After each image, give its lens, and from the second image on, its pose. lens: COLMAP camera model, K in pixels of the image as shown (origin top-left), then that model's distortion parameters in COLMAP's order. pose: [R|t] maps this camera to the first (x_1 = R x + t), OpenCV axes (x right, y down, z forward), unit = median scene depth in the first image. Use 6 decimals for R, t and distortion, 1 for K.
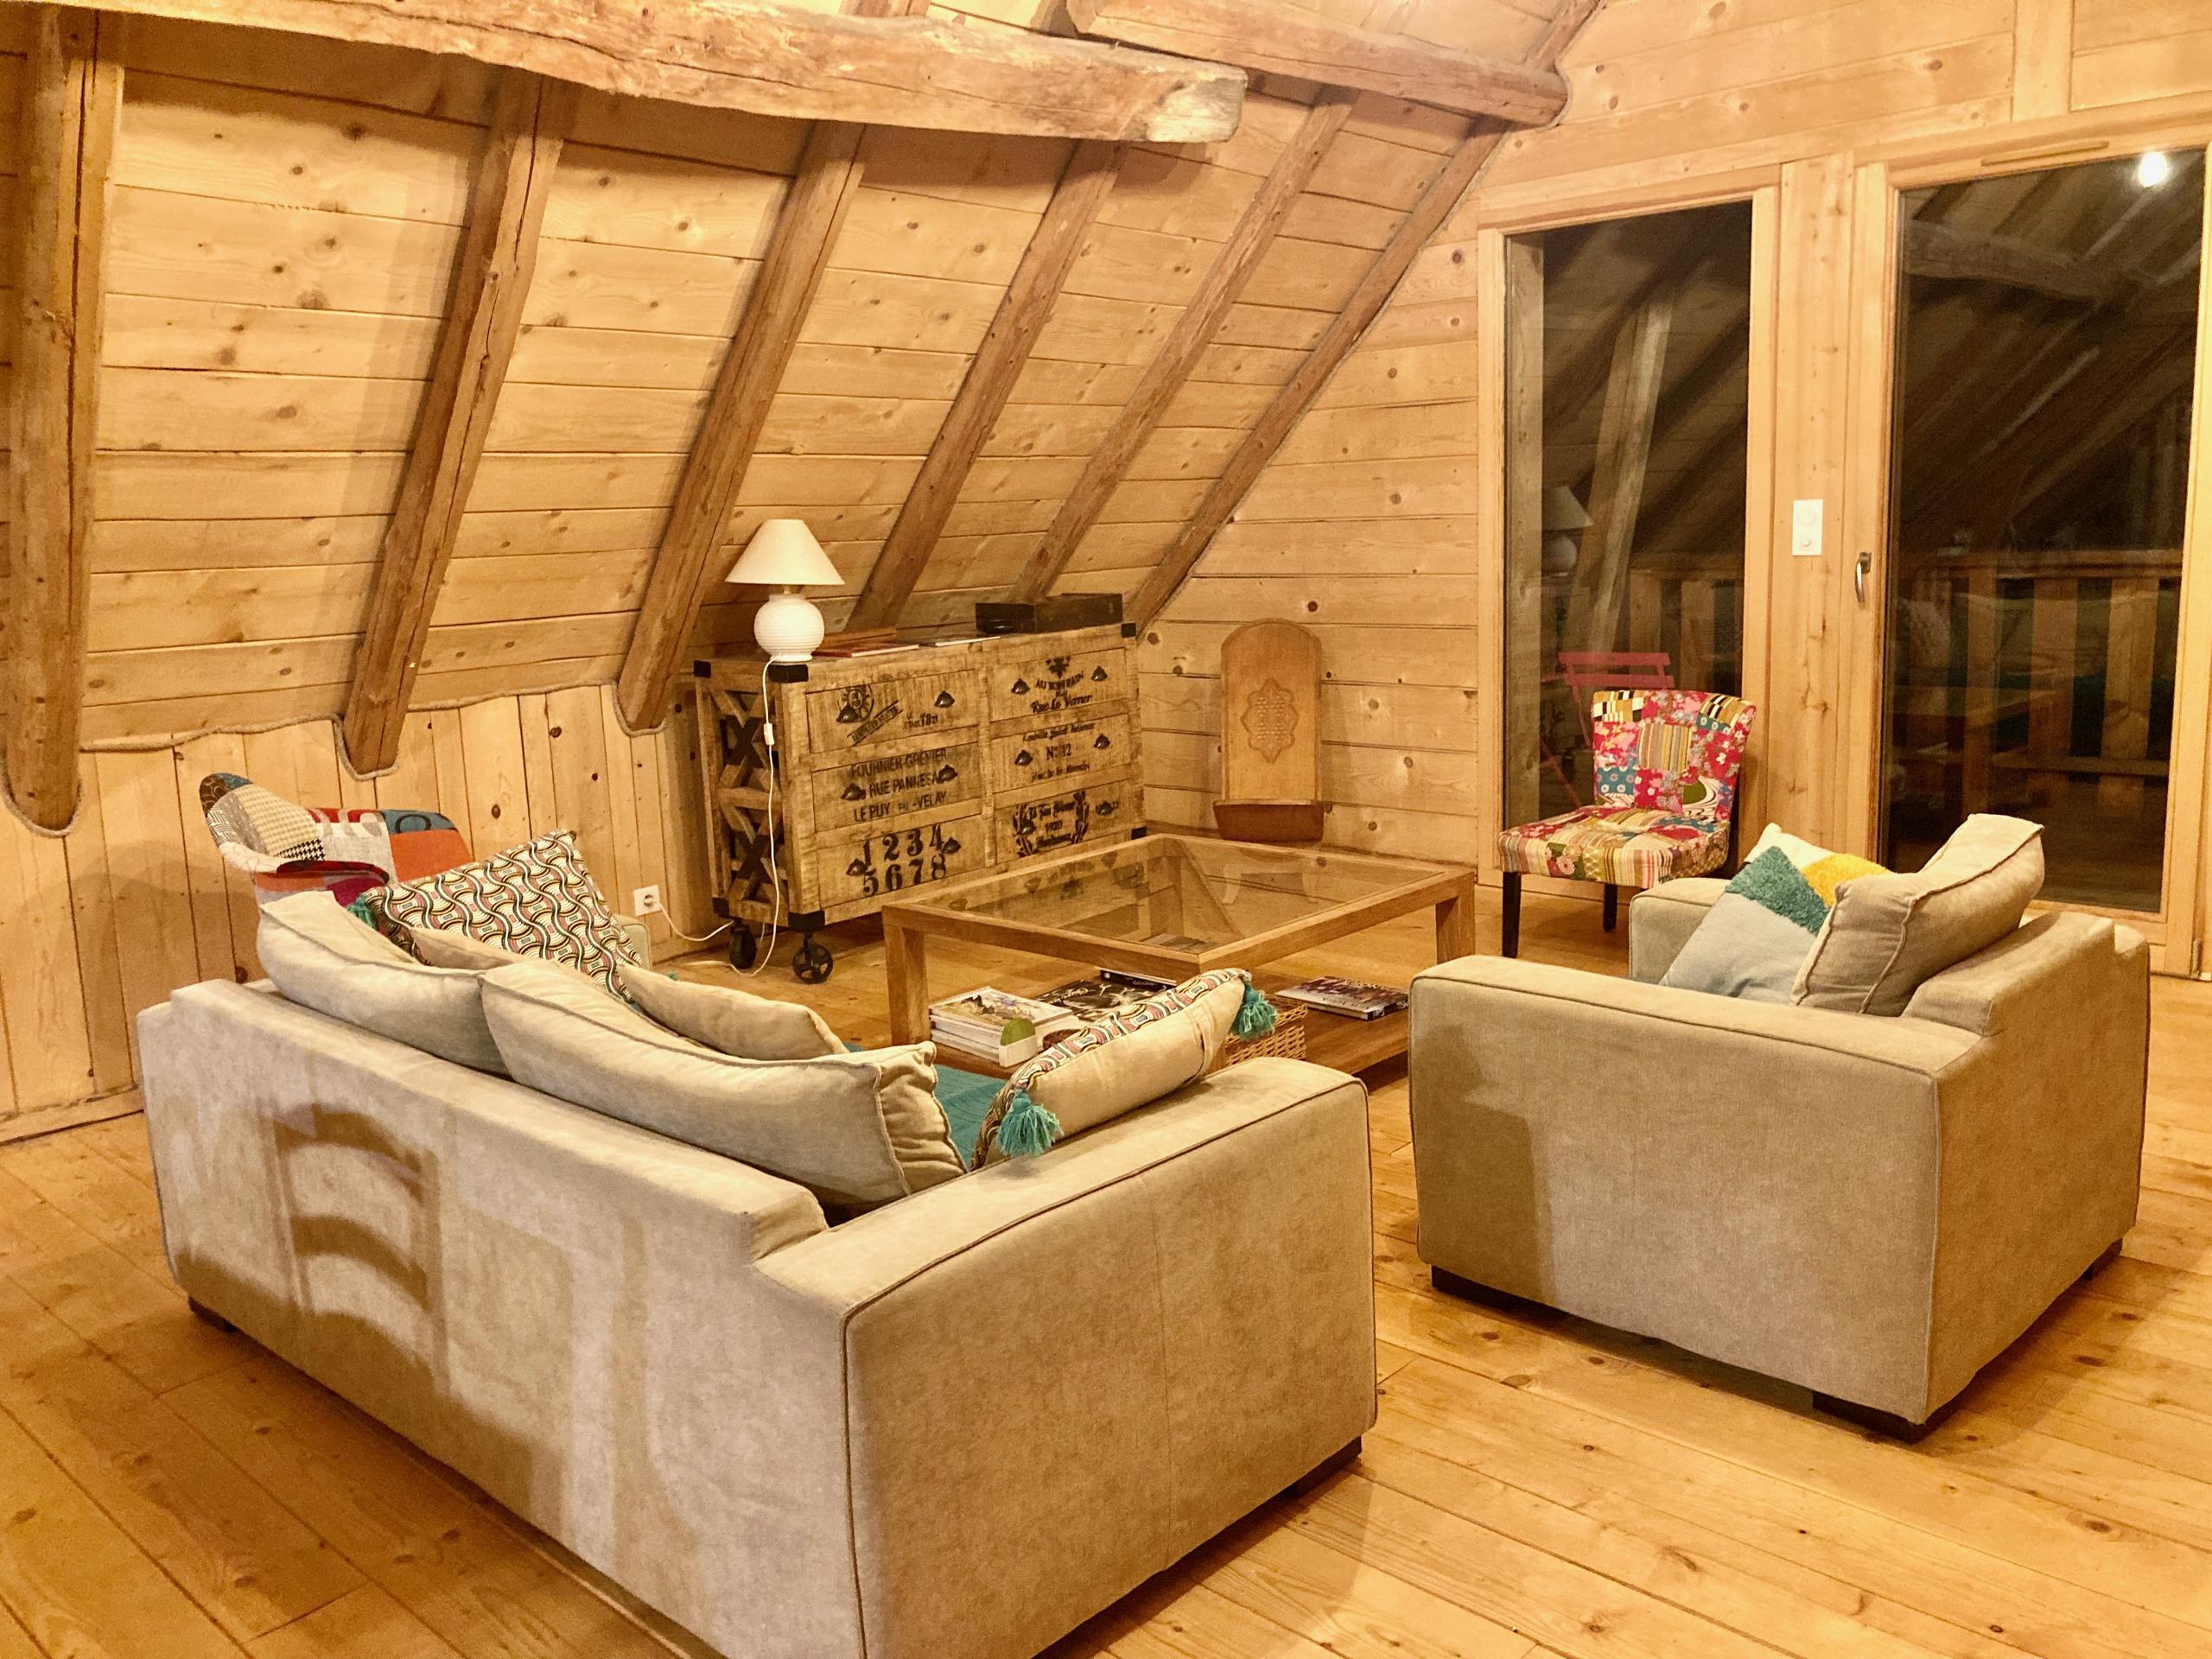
lens RADIAL K [[1822.0, 0, 1110.3], [0, 1822.0, 835.7], [0, 0, 1]] dist [0.003647, 0.006106]
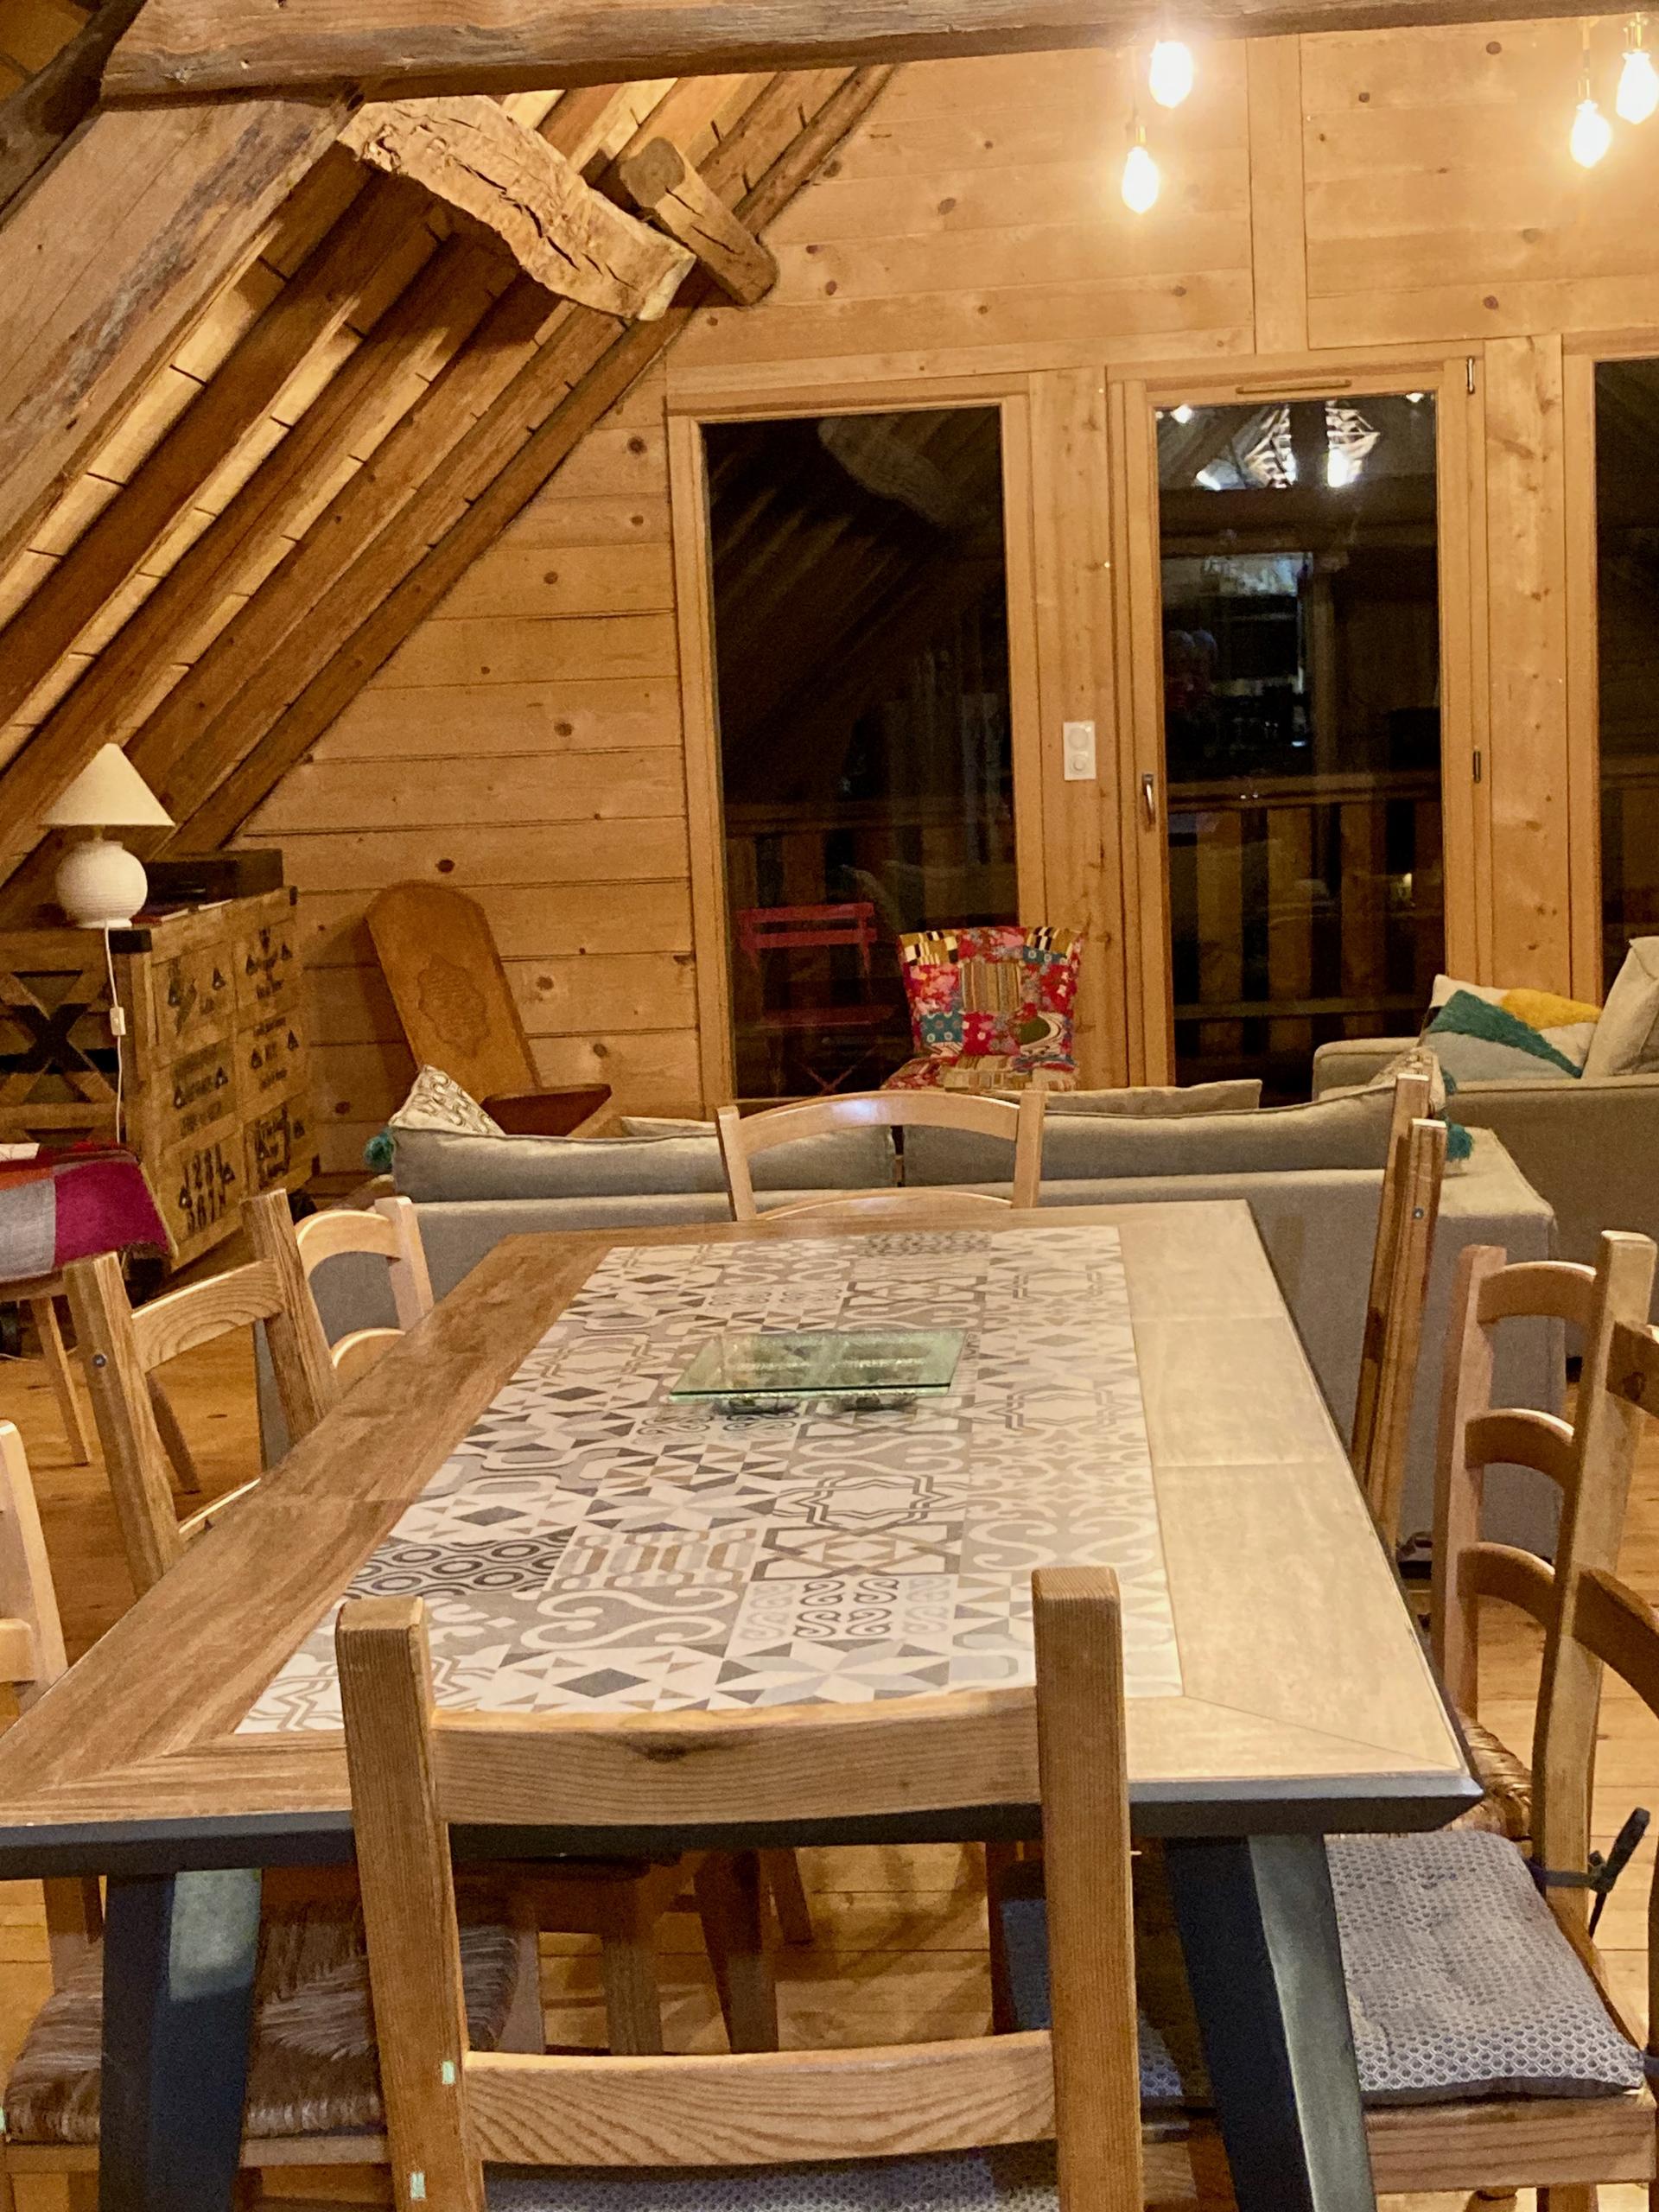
lens RADIAL K [[3162.2, 0, 829.5], [0, 3162.2, 1106.6], [0, 0, 1]] dist [0.132999, 0.000000]
pose [[0.798022, -0.072025, 0.598308, -0.715937], [0.124004, 0.991211, -0.046074, 0.074427], [-0.589732, 0.110961, 0.799940, -0.224427]]
